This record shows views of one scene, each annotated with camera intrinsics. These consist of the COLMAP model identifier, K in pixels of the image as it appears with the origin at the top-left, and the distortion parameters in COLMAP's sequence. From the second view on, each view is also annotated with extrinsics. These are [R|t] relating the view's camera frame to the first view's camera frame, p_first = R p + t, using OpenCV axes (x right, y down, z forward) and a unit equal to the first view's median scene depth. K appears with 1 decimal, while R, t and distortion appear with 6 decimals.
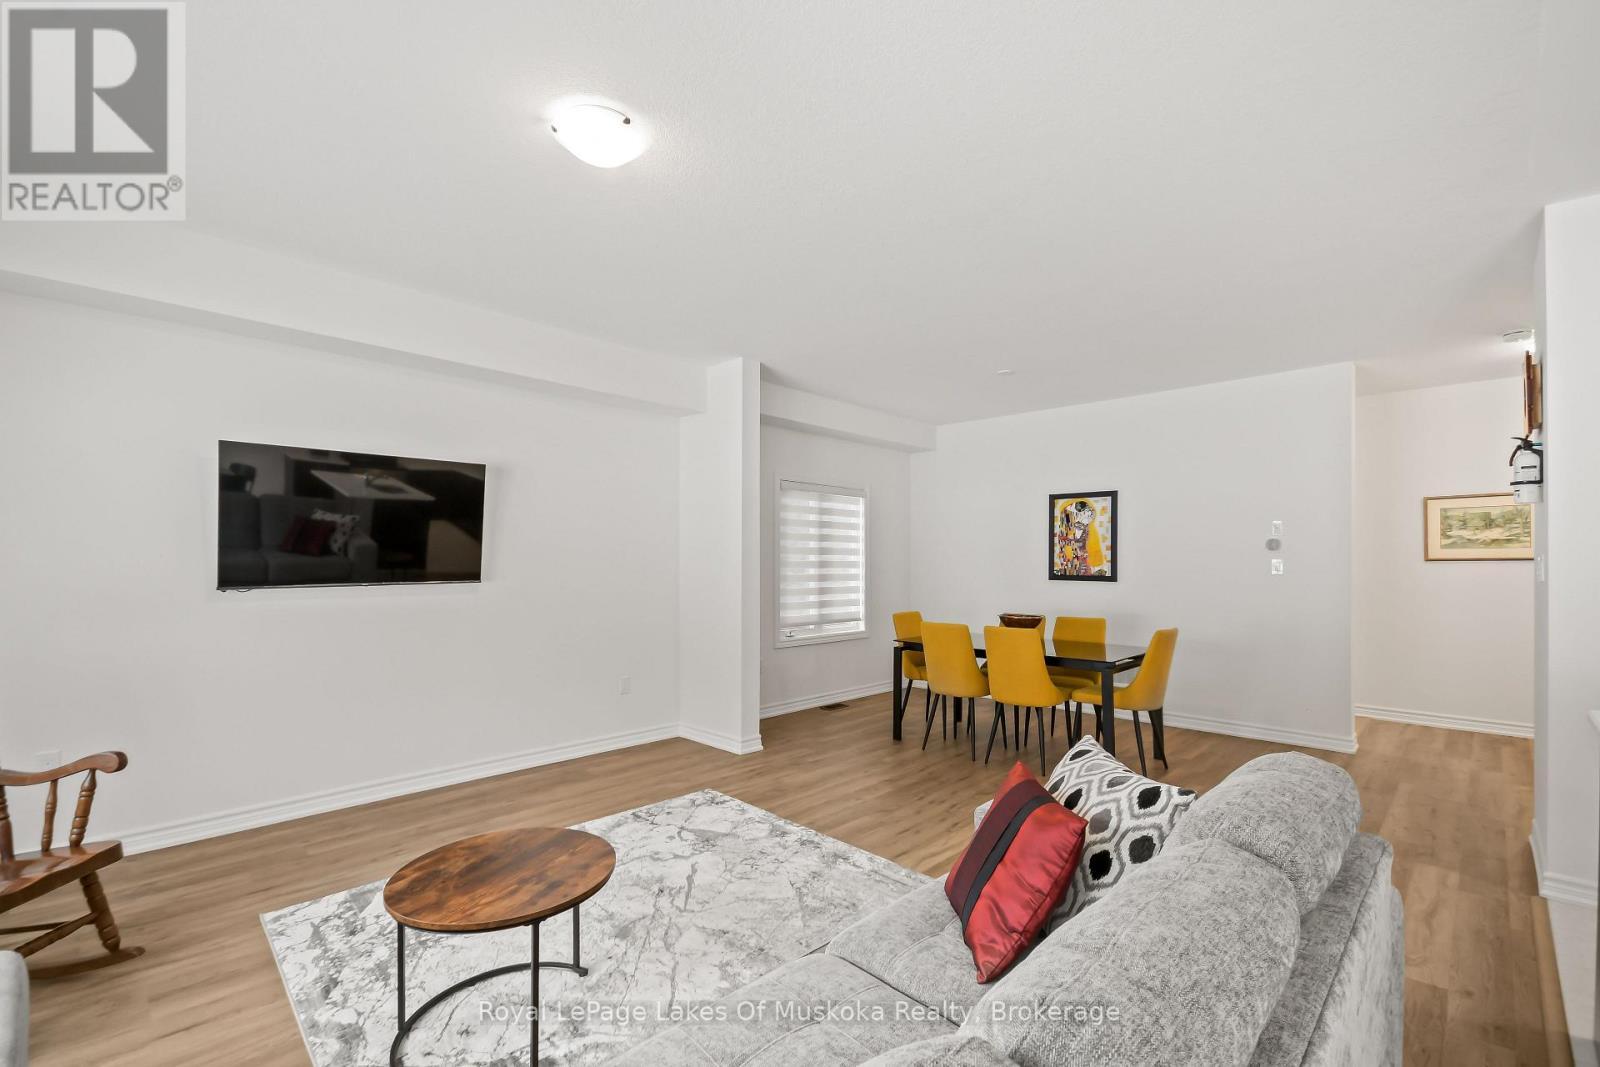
lens RADIAL K [[729.6, 0, 782.9], [0, 729.6, 557.0], [0, 0, 1]] dist [0.001457, 0.000361]
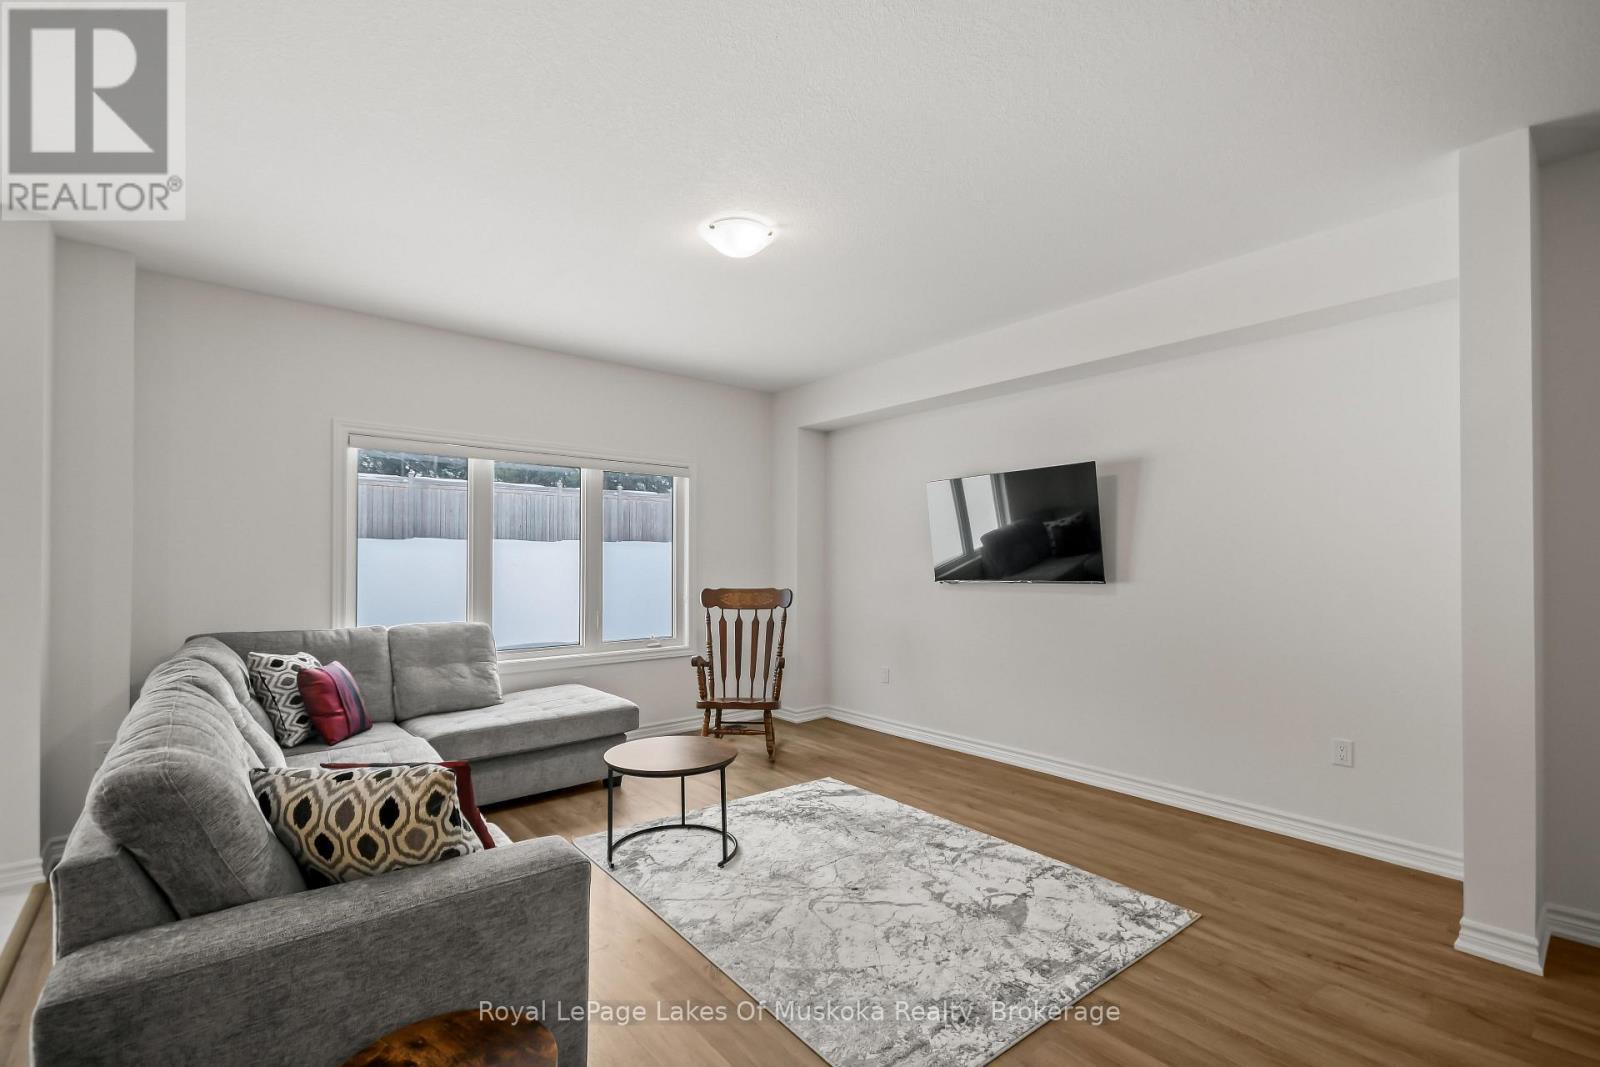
lens RADIAL K [[729.6, 0, 804.6], [0, 729.6, 546.0], [0, 0, 1]] dist [0.001457, 0.000361]
pose [[-0.132303, -0.020697, -0.990993, 0.467047], [0.007274, 0.999735, -0.021851, 0.004010], [0.991183, -0.010099, -0.132117, 0.589665]]
